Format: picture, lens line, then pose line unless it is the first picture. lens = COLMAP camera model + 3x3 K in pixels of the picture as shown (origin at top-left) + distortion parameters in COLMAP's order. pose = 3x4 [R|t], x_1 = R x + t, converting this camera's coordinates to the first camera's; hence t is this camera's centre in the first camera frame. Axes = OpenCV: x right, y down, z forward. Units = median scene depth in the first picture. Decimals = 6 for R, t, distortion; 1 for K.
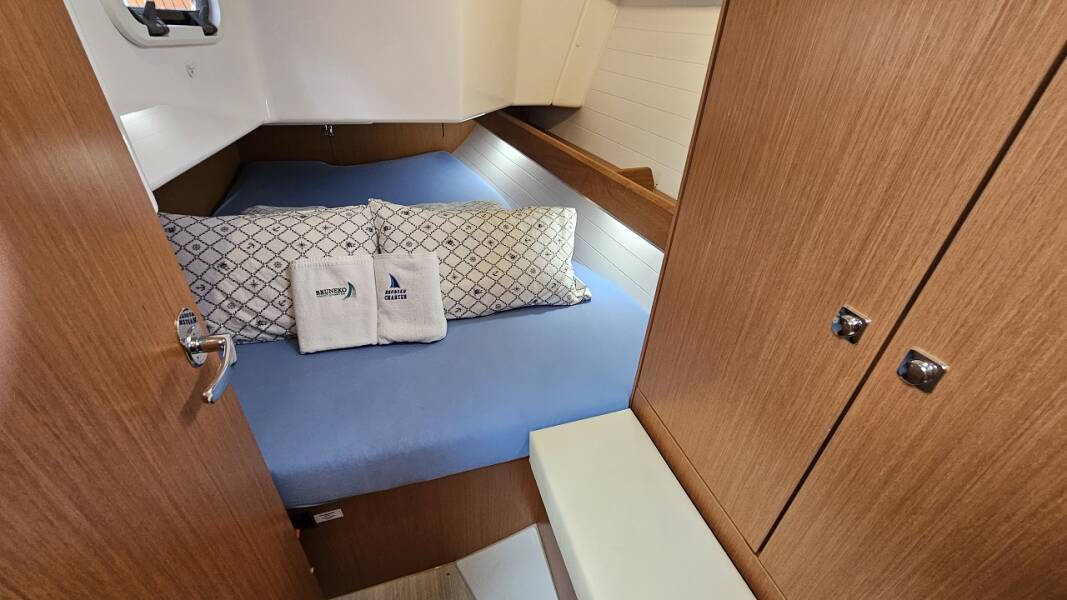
lens RADIAL K [[428.1, 0, 533.5], [0, 428.1, 300.0], [0, 0, 1]] dist [0.028507, 0.000325]
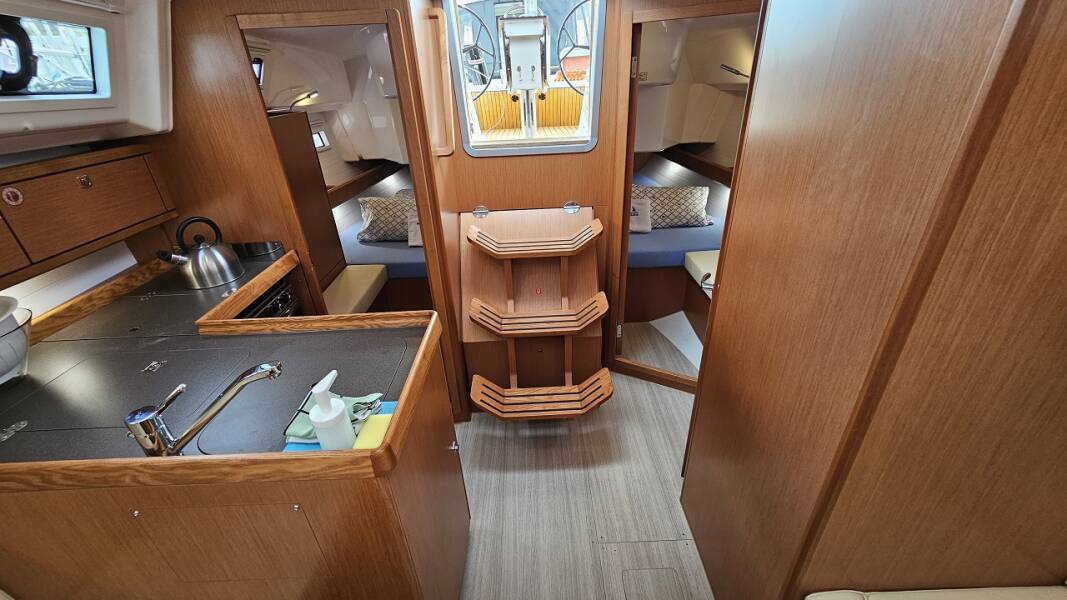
lens RADIAL K [[428.1, 0, 533.5], [0, 428.1, 300.0], [0, 0, 1]] dist [0.028507, 0.000325]
pose [[0.954153, 0.057832, -0.293679, -0.084387], [-0.080127, 0.994699, -0.064451, 0.637287], [0.288394, 0.085028, 0.953729, -1.462769]]
